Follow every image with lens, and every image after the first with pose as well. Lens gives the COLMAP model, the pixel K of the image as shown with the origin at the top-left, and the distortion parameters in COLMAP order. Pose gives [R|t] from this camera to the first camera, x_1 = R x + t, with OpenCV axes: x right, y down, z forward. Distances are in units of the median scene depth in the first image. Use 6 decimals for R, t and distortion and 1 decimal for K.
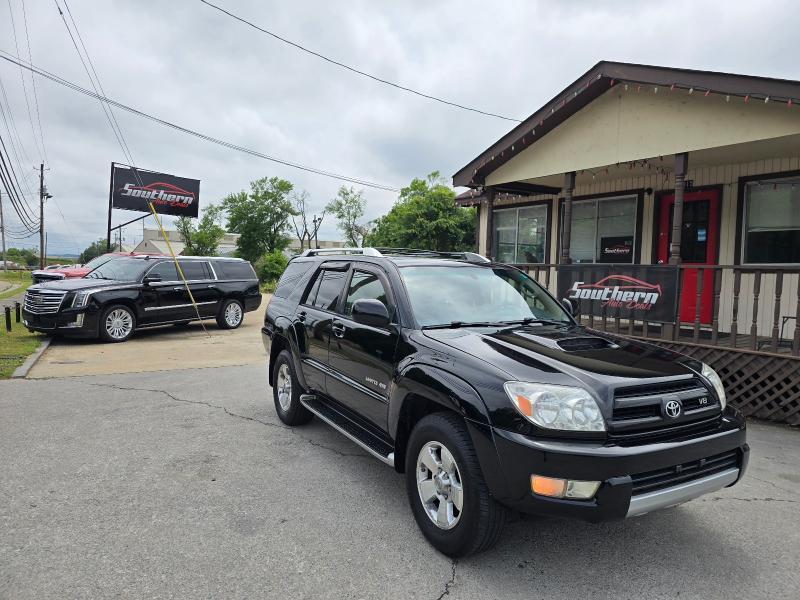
lens RADIAL K [[563.1, 0, 401.6], [0, 563.1, 299.9], [0, 0, 1]] dist [0.067919, -0.077837]
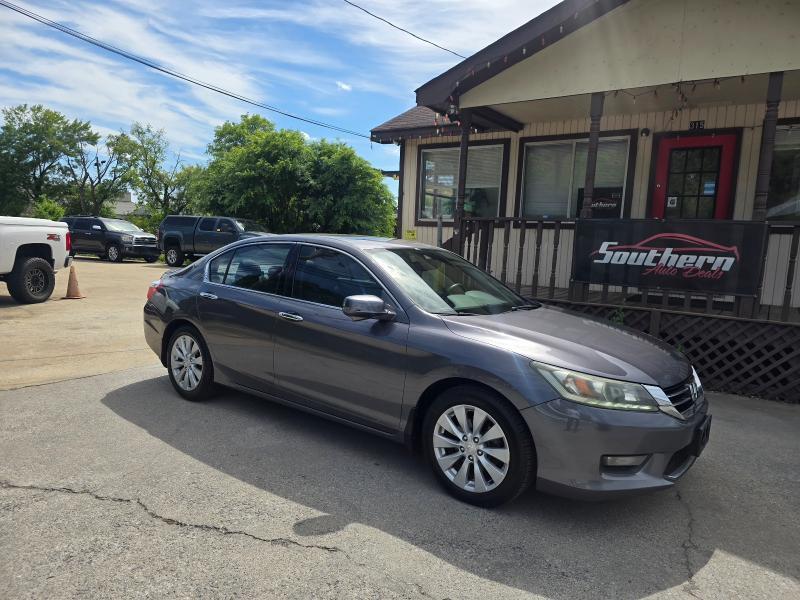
lens RADIAL K [[563.4, 0, 408.3], [0, 563.4, 301.6], [0, 0, 1]] dist [0.019655, -0.005320]
pose [[0.934273, -0.025446, 0.355650, -0.196864], [-0.000575, 0.997341, 0.072868, -0.006492], [-0.356559, -0.068283, 0.931774, 0.365191]]
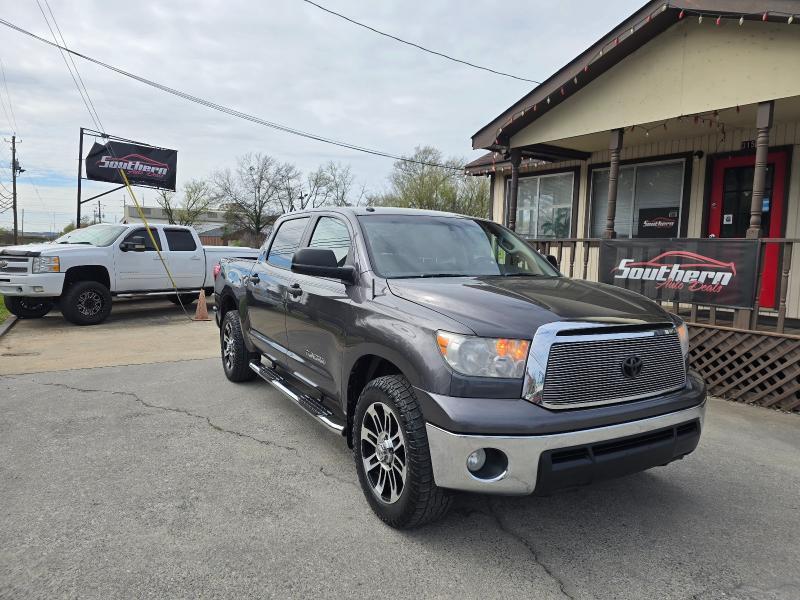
lens RADIAL K [[558.2, 0, 401.4], [0, 558.2, 298.2], [0, 0, 1]] dist [0.064895, -0.067407]
pose [[0.999663, -0.002722, 0.025816, -0.044468], [0.001785, 0.999341, 0.036250, -0.004416], [-0.025898, -0.036192, 0.999009, 0.153701]]
